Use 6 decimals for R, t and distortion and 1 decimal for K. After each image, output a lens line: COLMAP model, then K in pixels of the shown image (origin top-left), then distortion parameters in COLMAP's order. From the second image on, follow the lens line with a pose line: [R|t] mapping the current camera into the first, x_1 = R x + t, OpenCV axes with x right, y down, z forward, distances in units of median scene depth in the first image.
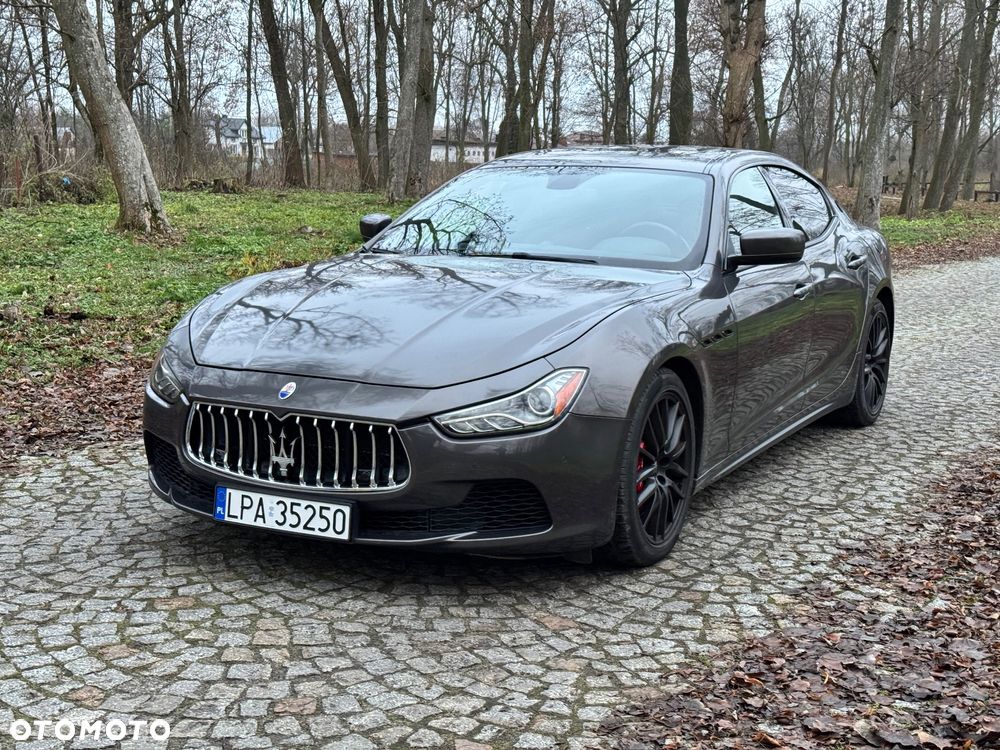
lens RADIAL K [[1405.3, 0, 498.0], [0, 1405.3, 369.9], [0, 0, 1]] dist [0.144468, 0.000000]
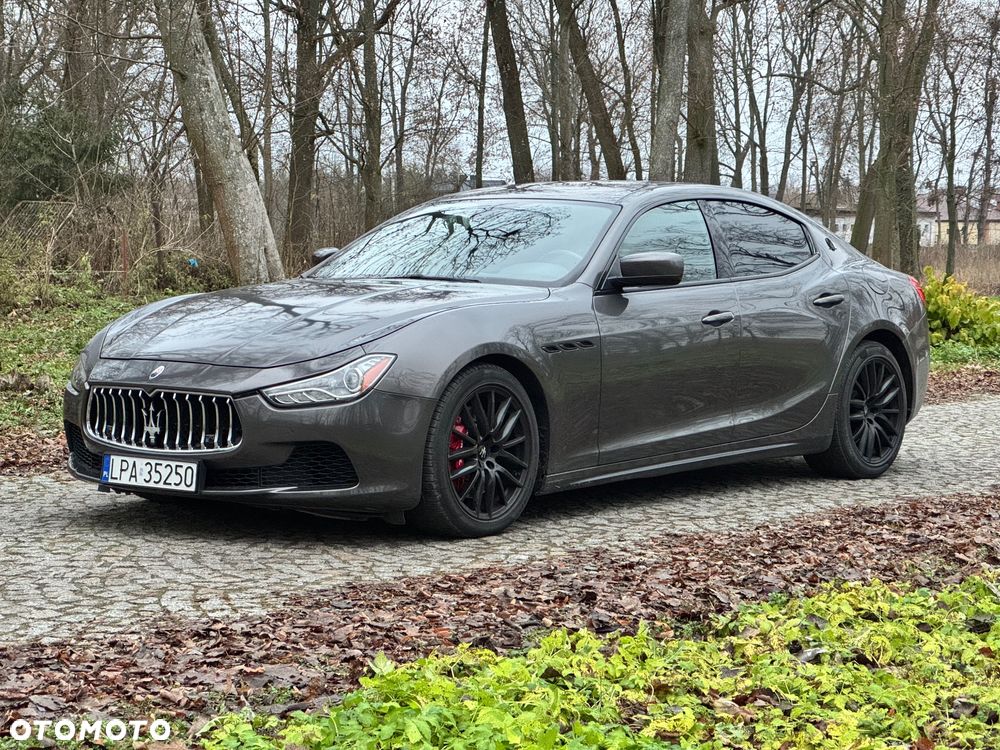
lens RADIAL K [[2274.3, 0, 464.8], [0, 2274.3, 346.5], [0, 0, 1]] dist [0.188552, 0.000000]
pose [[0.980078, 0.004218, -0.198570, 0.502823], [-0.024528, 0.994692, -0.099932, 0.183043], [0.197094, 0.102812, 0.974979, -0.873186]]
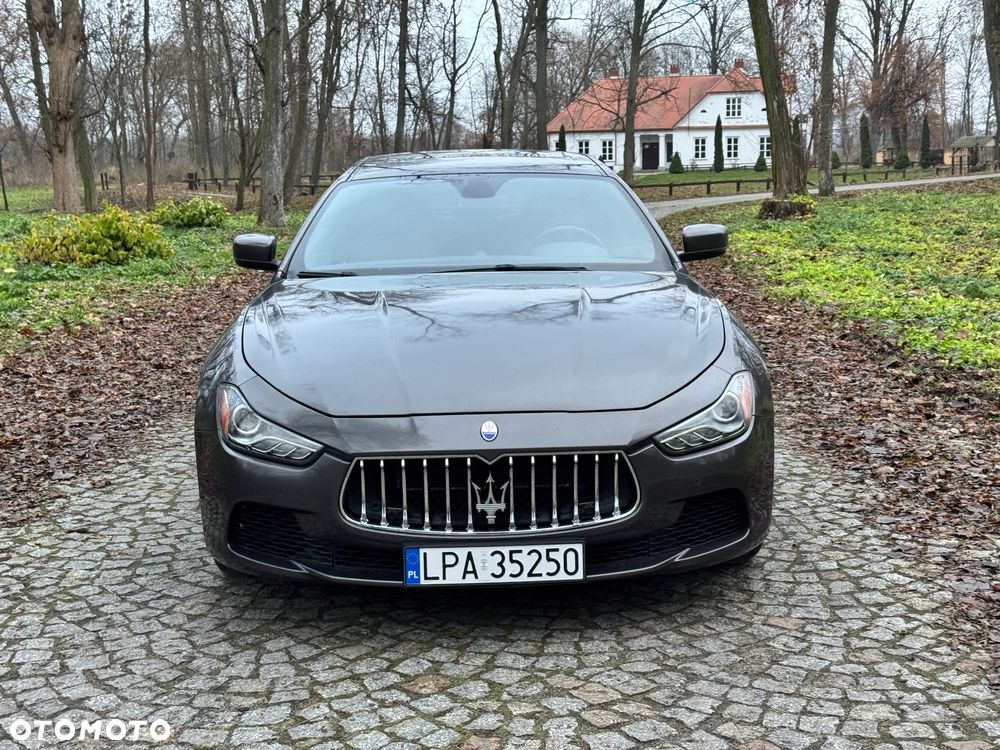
lens RADIAL K [[1405.3, 0, 521.3], [0, 1405.3, 380.3], [0, 0, 1]] dist [0.144468, 0.000000]
pose [[0.863702, -0.110858, 0.491660, -0.574777], [0.106234, 0.993637, 0.037420, -0.049433], [-0.492680, 0.019911, 0.869983, 0.195772]]
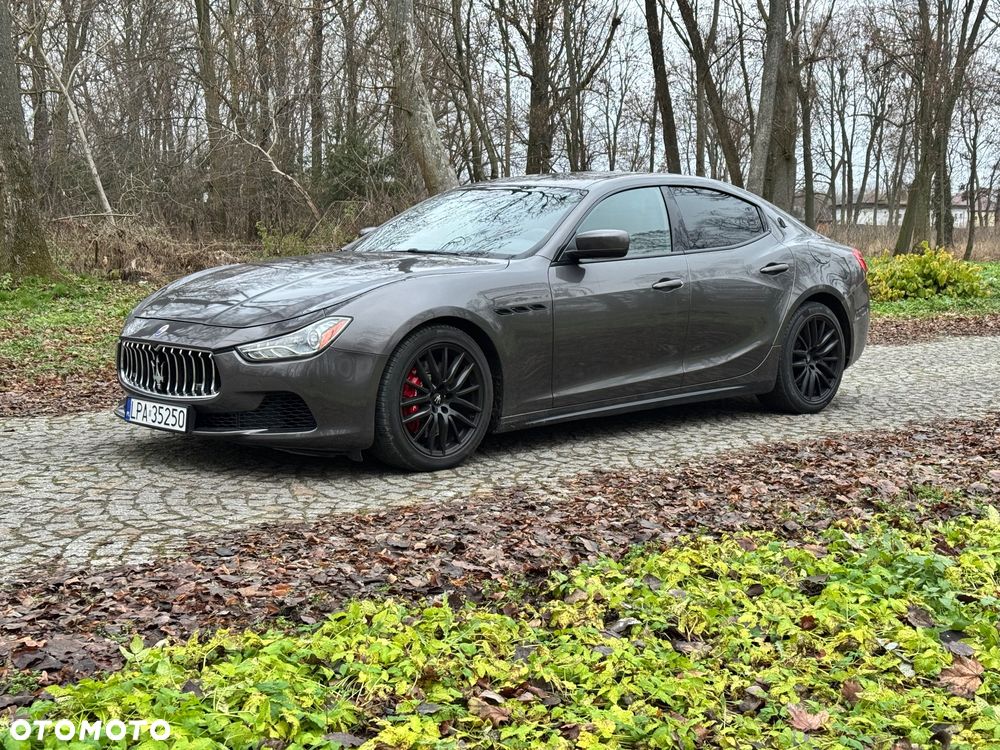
lens RADIAL K [[1405.3, 0, 499.5], [0, 1405.3, 382.2], [0, 0, 1]] dist [0.144468, 0.000000]
pose [[0.950405, 0.026852, -0.309855, 0.633569], [-0.039100, 0.998677, -0.033385, 0.103291], [0.308549, 0.043844, 0.950198, -0.276712]]
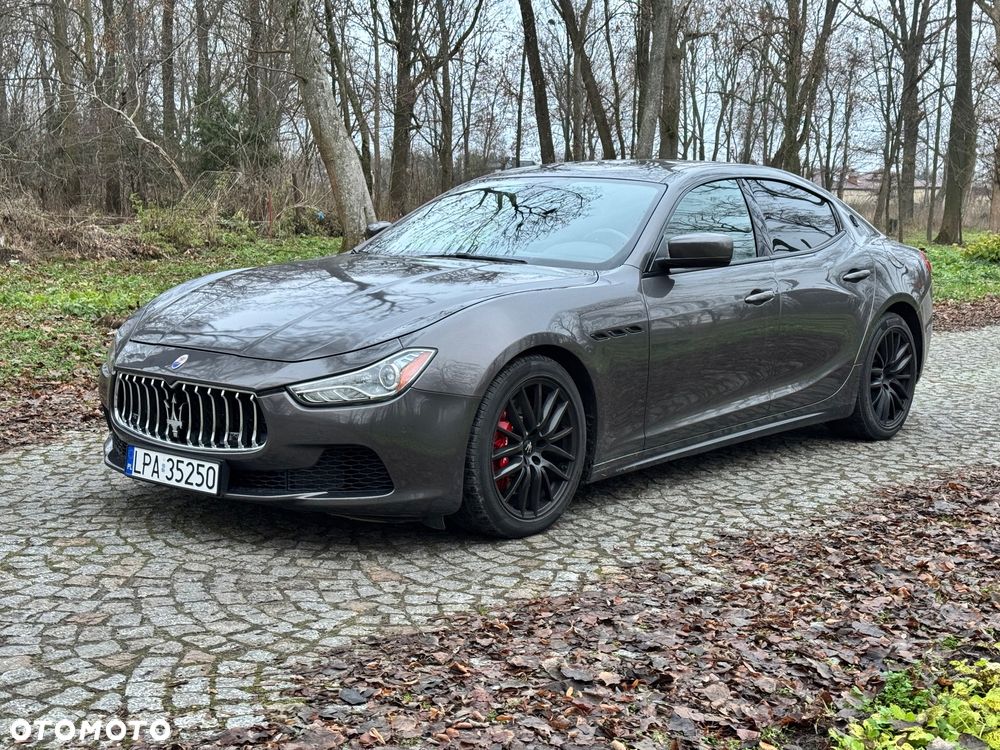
lens RADIAL K [[1405.3, 0, 496.5], [0, 1405.3, 375.2], [0, 0, 1]] dist [0.144468, 0.000000]
pose [[0.978469, 0.030161, -0.204180, 0.332522], [-0.035273, 0.999148, -0.021444, 0.040954], [0.203359, 0.028185, 0.978699, -0.062643]]
